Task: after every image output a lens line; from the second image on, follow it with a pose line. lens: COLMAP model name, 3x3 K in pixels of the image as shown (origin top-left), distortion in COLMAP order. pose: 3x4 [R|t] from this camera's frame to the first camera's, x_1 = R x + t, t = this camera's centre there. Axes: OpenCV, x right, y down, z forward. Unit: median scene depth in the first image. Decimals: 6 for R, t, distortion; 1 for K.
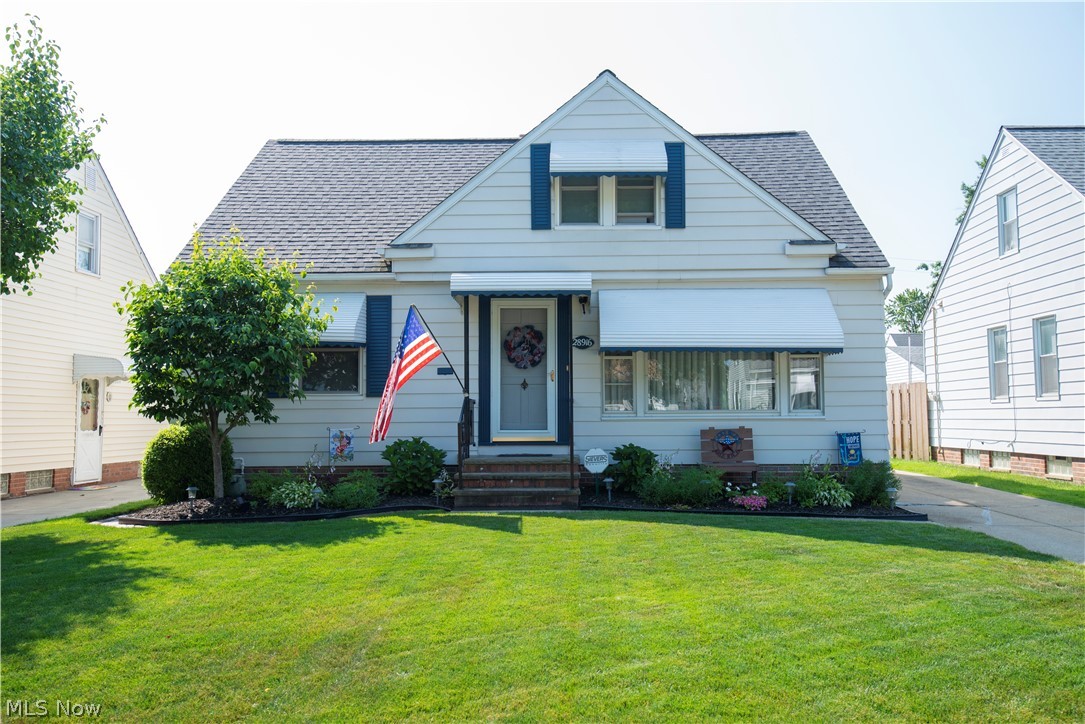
lens RADIAL K [[866.2, 0, 541.0], [0, 866.2, 369.6], [0, 0, 1]] dist [0.043563, 0.004283]
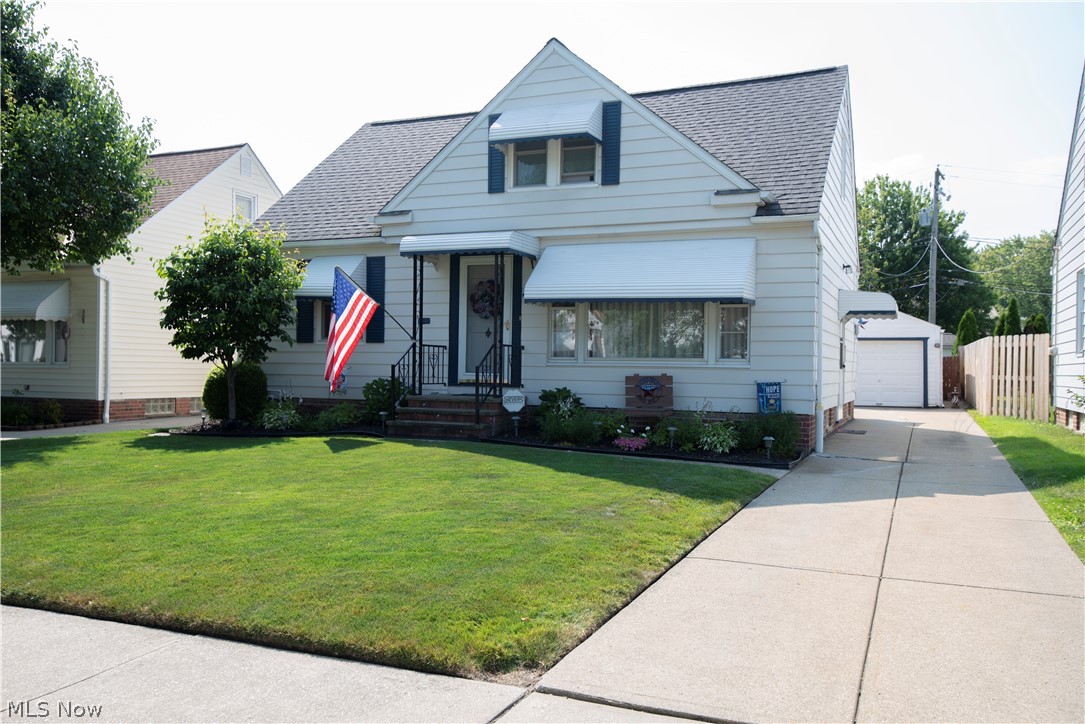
lens RADIAL K [[866.2, 0, 541.0], [0, 866.2, 369.6], [0, 0, 1]] dist [0.043563, 0.004283]
pose [[0.929787, 0.020233, -0.367541, 0.466440], [0.000238, 0.998455, 0.055568, 0.002429], [0.368097, -0.051754, 0.928346, -0.021162]]
